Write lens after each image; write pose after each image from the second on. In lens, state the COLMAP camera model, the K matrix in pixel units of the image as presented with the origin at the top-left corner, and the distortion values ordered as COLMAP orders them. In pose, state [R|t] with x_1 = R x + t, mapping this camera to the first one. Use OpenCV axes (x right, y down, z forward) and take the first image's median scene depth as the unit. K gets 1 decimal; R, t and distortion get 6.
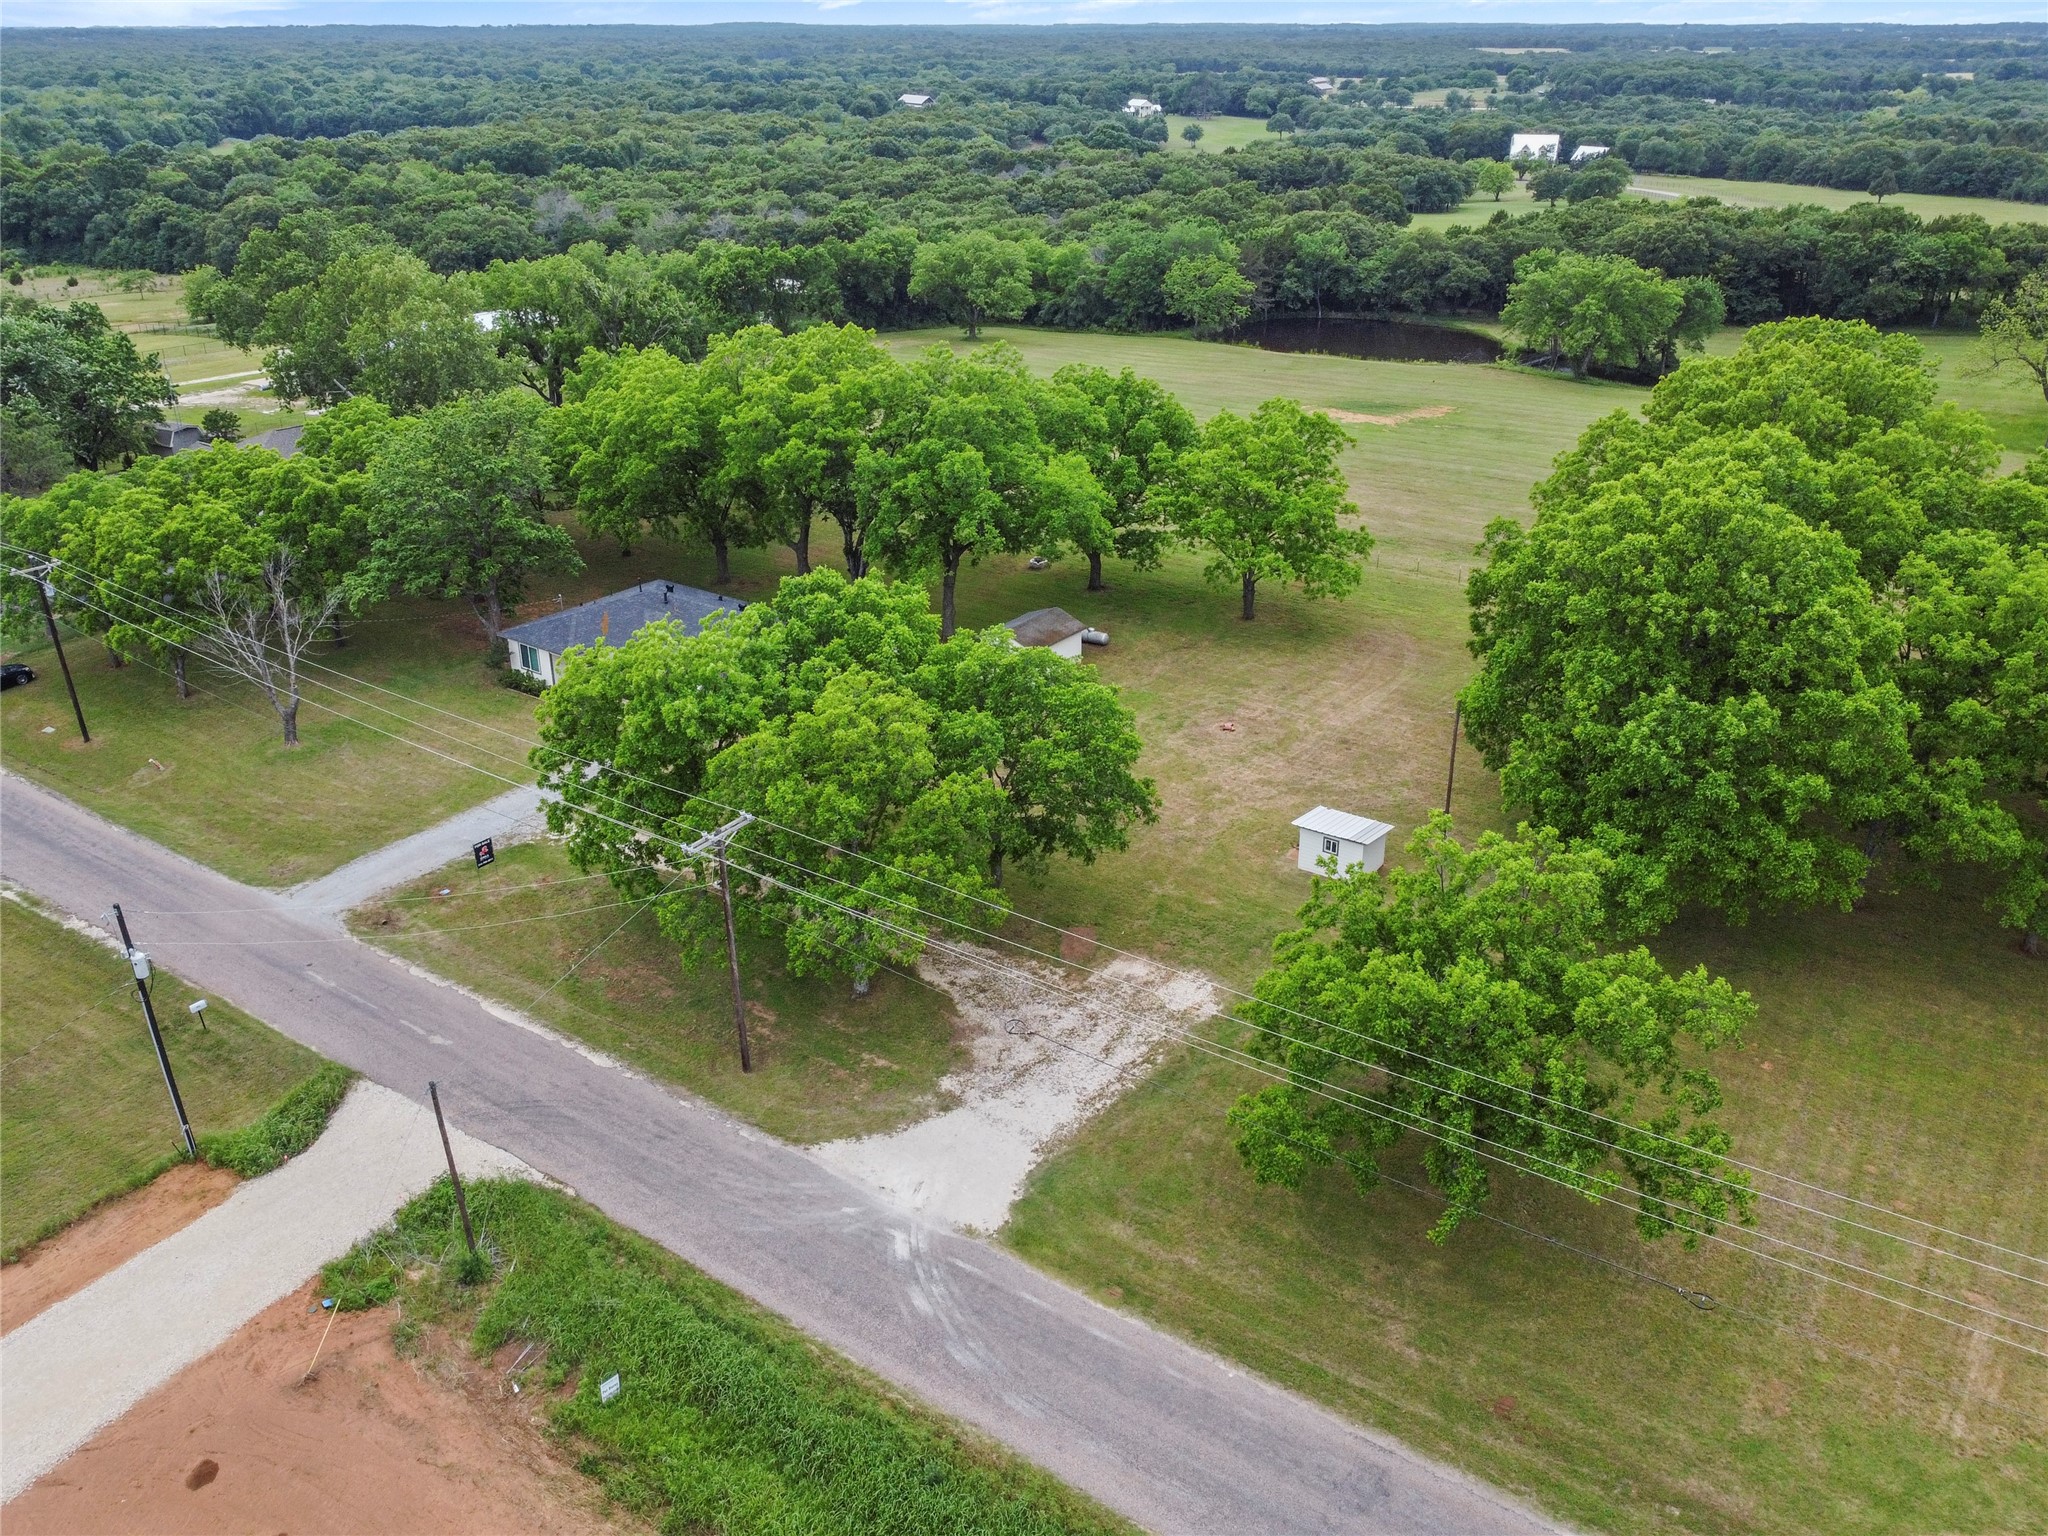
lens RADIAL K [[1567.4, 0, 1024.0], [0, 1567.4, 768.0], [0, 0, 1]] dist [0.006445, -0.009443]
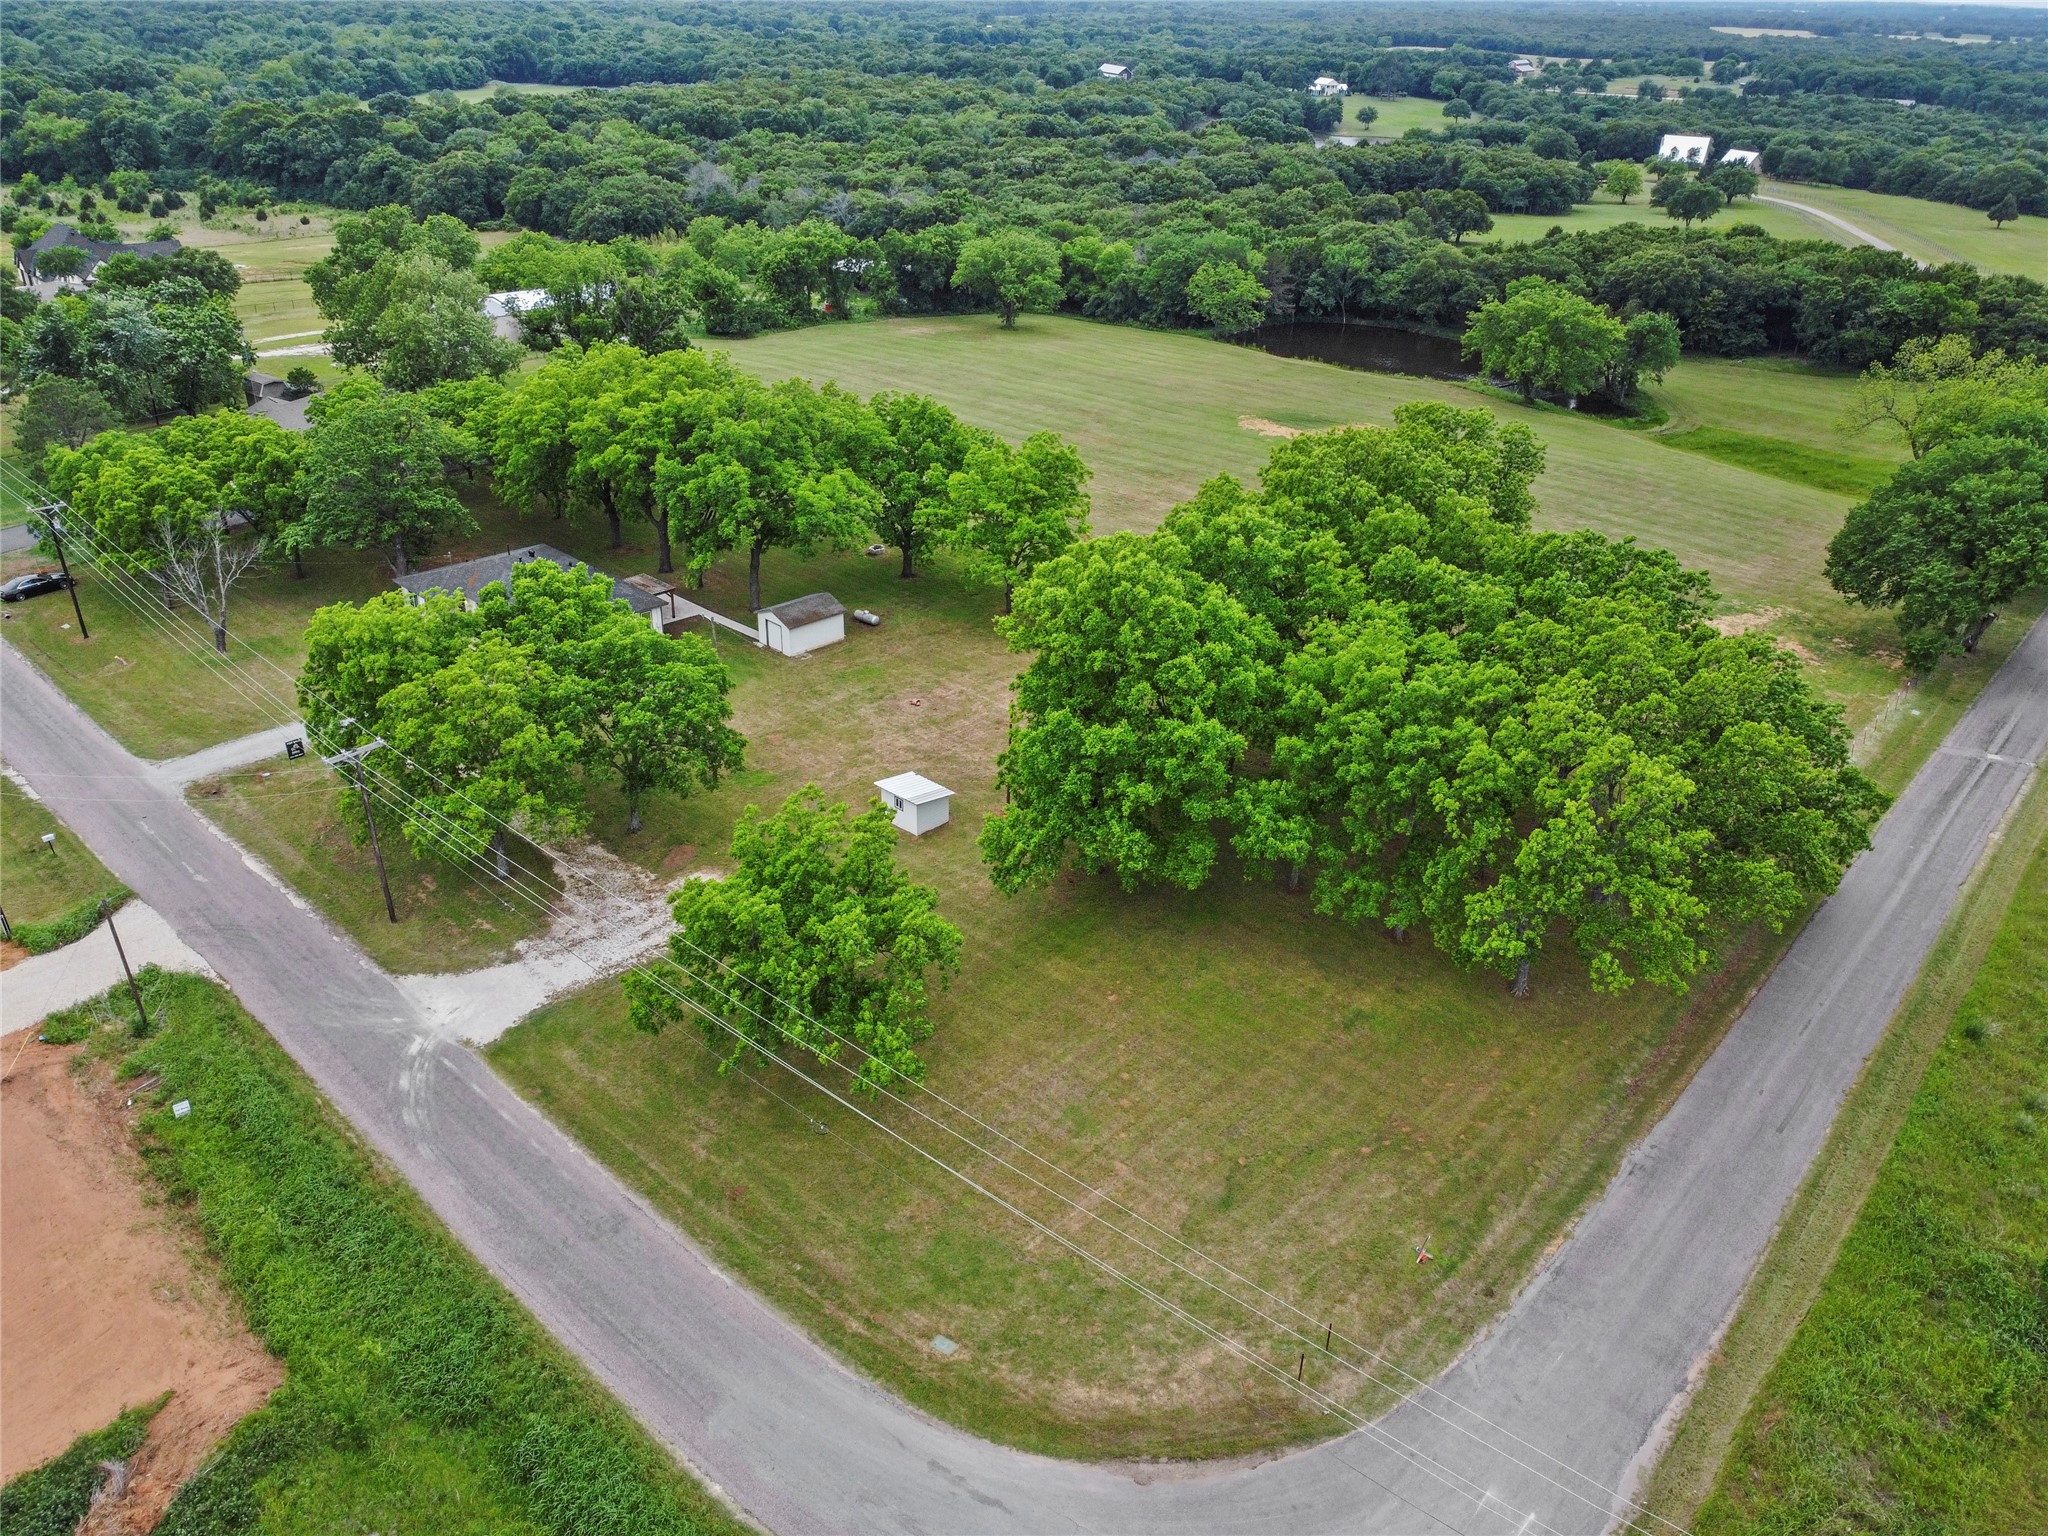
lens RADIAL K [[1484.0, 0, 1024.0], [0, 1484.0, 768.0], [0, 0, 1]] dist [0.001889, -0.000889]
pose [[0.988893, 0.093023, -0.115920, 0.130454], [-0.087788, 0.994909, 0.049487, -0.014696], [0.119933, -0.038761, 0.992025, -0.060916]]
